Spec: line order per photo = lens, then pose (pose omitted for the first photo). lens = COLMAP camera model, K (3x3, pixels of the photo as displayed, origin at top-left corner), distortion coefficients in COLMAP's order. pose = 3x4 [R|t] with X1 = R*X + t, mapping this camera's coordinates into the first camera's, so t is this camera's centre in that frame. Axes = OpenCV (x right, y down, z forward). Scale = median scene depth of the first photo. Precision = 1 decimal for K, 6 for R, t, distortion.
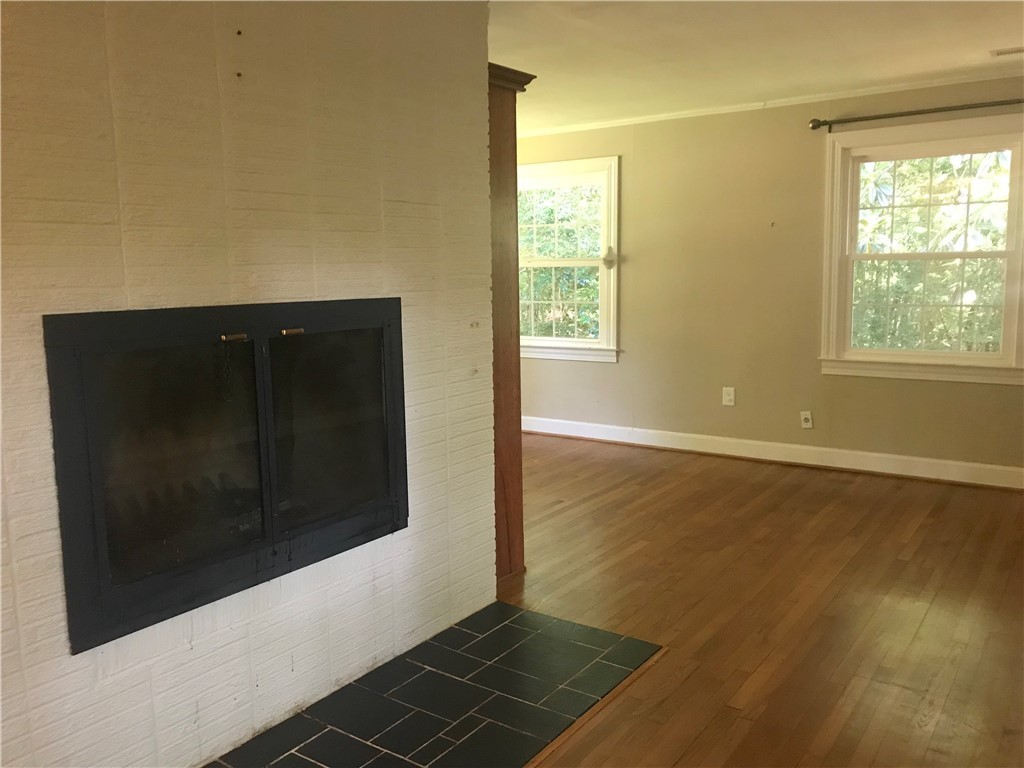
lens RADIAL K [[843.5, 0, 509.3], [0, 843.5, 383.0], [0, 0, 1]] dist [0.037318, -0.041500]
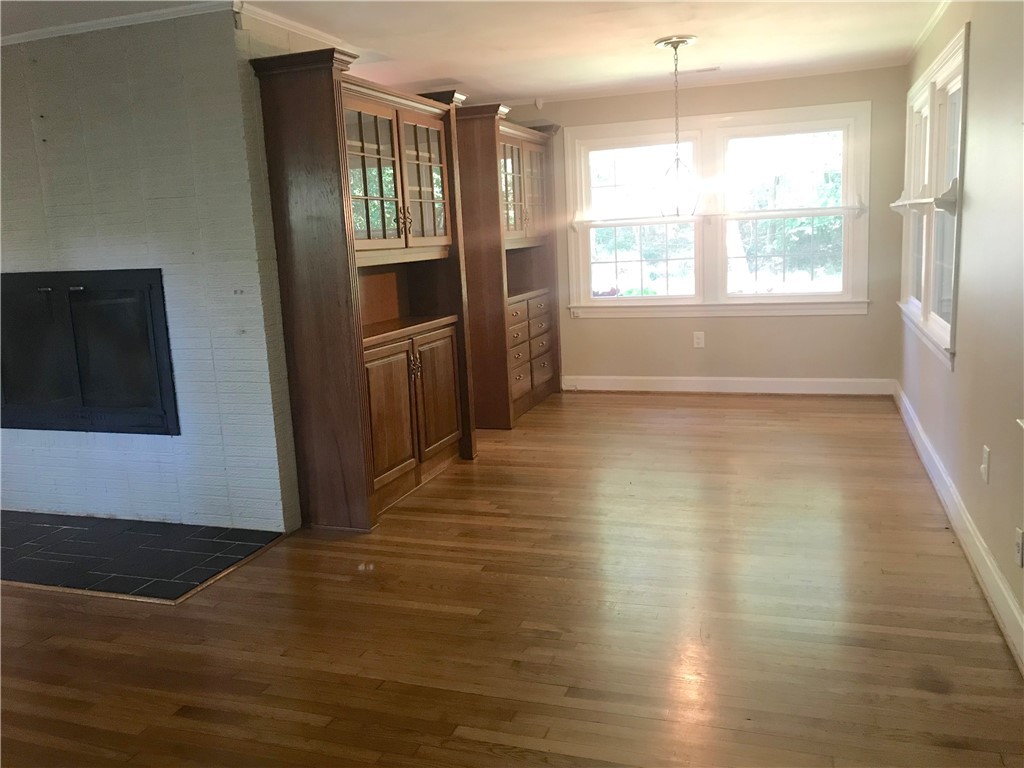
lens RADIAL K [[843.5, 0, 511.2], [0, 843.5, 382.1], [0, 0, 1]] dist [0.037318, -0.041500]
pose [[0.284240, 0.171796, -0.943236, 1.376165], [-0.089932, 0.984255, 0.152167, -0.181013], [0.954526, 0.041575, 0.295215, 1.145451]]
